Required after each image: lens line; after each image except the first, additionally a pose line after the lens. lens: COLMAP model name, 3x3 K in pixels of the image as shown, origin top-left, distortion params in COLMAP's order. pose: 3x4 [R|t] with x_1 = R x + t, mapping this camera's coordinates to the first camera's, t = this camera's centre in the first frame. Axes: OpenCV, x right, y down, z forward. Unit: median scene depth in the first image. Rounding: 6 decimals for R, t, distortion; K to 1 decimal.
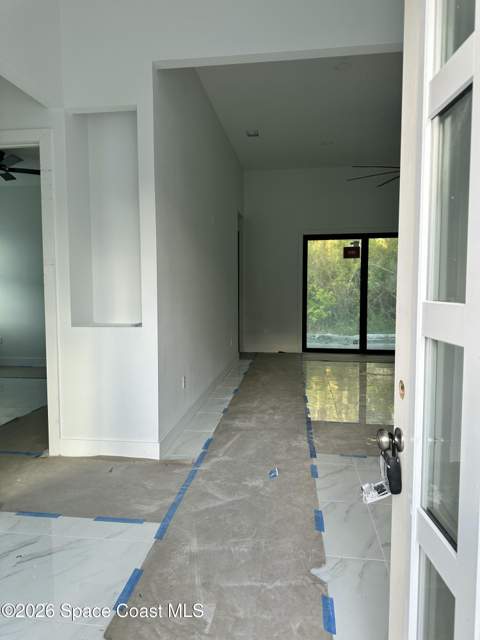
lens RADIAL K [[445.0, 0, 240.0], [0, 445.0, 320.0], [0, 0, 1]] dist [0.005648, -0.003777]
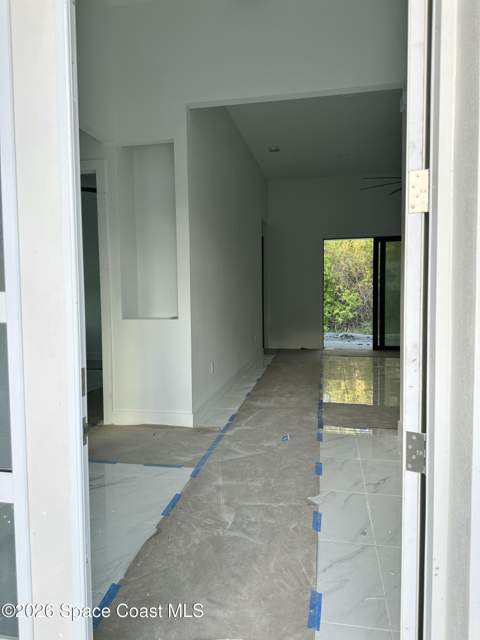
lens RADIAL K [[445.0, 0, 240.0], [0, 445.0, 320.0], [0, 0, 1]] dist [0.005648, -0.003777]
pose [[0.997758, -0.004630, -0.066763, 0.030845], [0.004199, 0.999969, -0.006602, 0.026292], [0.066792, 0.006307, 0.997747, -0.210118]]
